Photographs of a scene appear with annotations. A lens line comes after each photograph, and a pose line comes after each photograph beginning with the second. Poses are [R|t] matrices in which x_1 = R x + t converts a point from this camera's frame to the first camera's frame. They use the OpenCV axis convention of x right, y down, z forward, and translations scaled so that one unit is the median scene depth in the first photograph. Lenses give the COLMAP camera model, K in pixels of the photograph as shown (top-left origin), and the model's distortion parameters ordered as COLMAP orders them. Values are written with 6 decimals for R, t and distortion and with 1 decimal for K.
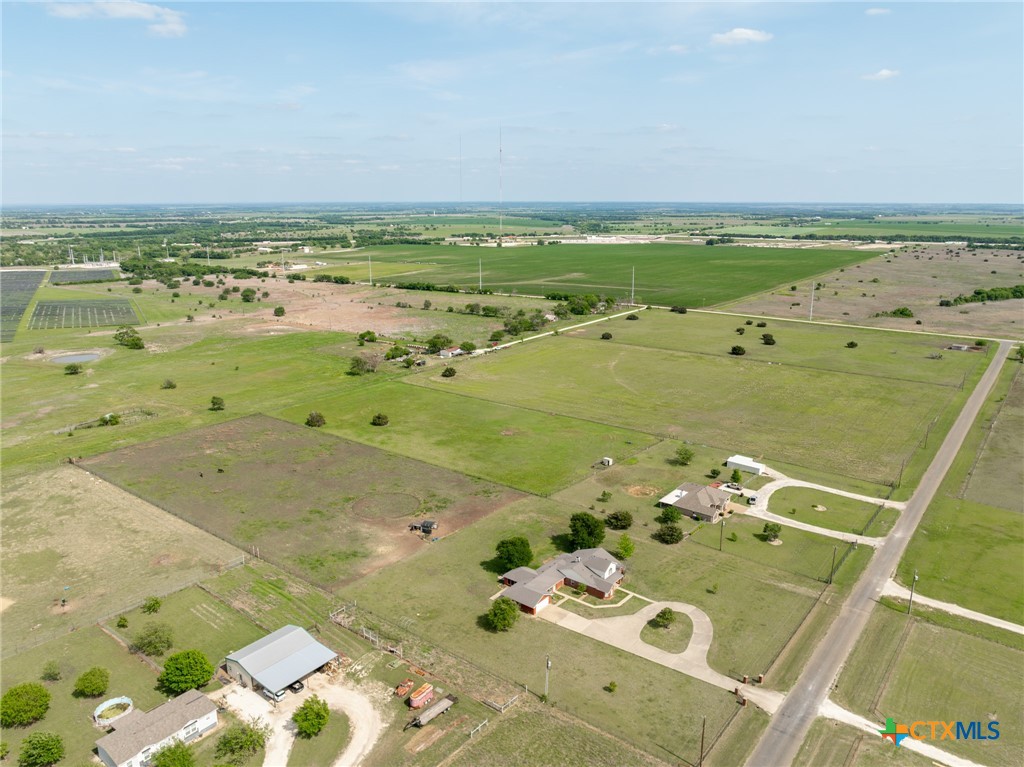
lens RADIAL K [[723.3, 0, 510.3], [0, 723.3, 384.5], [0, 0, 1]] dist [-0.031299, 0.006411]
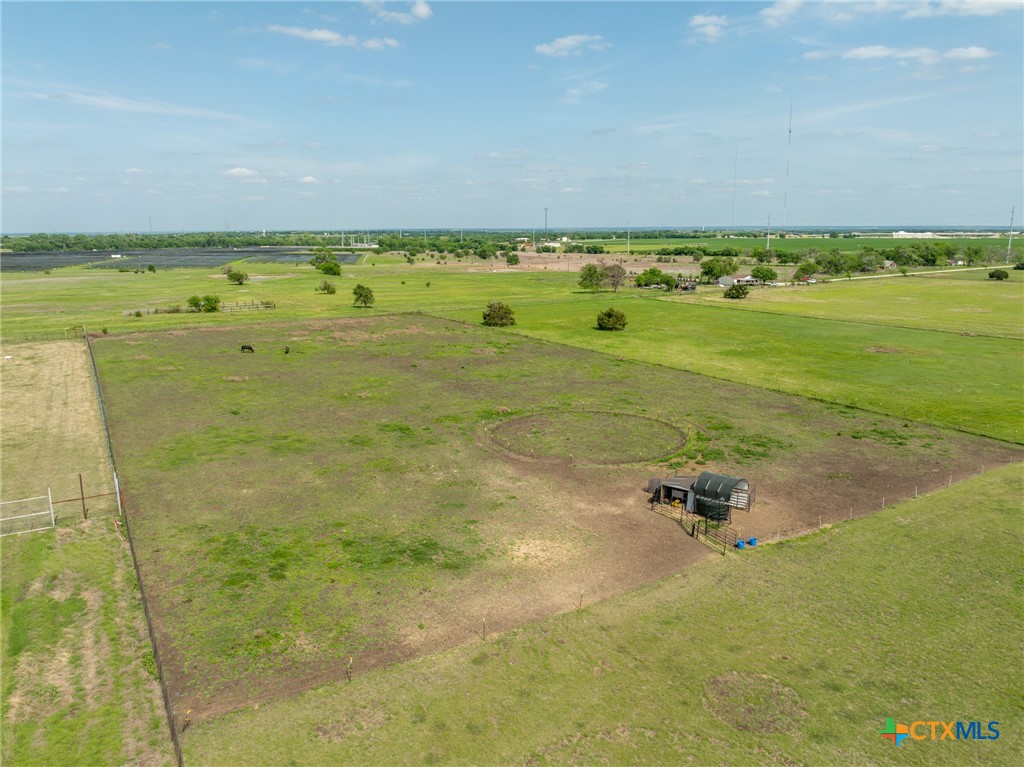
lens RADIAL K [[723.3, 0, 516.6], [0, 723.3, 387.7], [0, 0, 1]] dist [-0.031299, 0.006411]
pose [[0.939729, 0.076139, -0.333336, -0.096348], [-0.084962, 0.996313, -0.011949, 0.164920], [0.331197, 0.039550, 0.942732, 0.713159]]
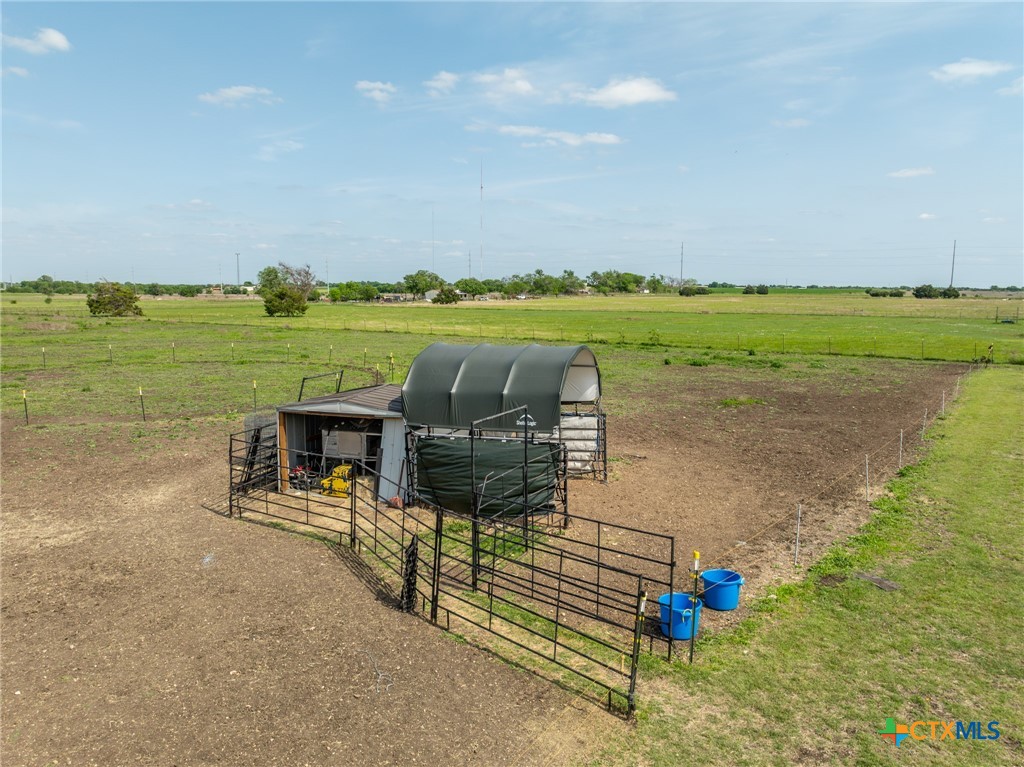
lens RADIAL K [[723.3, 0, 506.6], [0, 723.3, 384.1], [0, 0, 1]] dist [-0.031299, 0.006411]
pose [[0.999330, 0.001538, 0.036560, -0.114135], [0.002590, 0.993639, -0.112583, 0.199452], [-0.036501, 0.112602, 0.992970, 0.926076]]
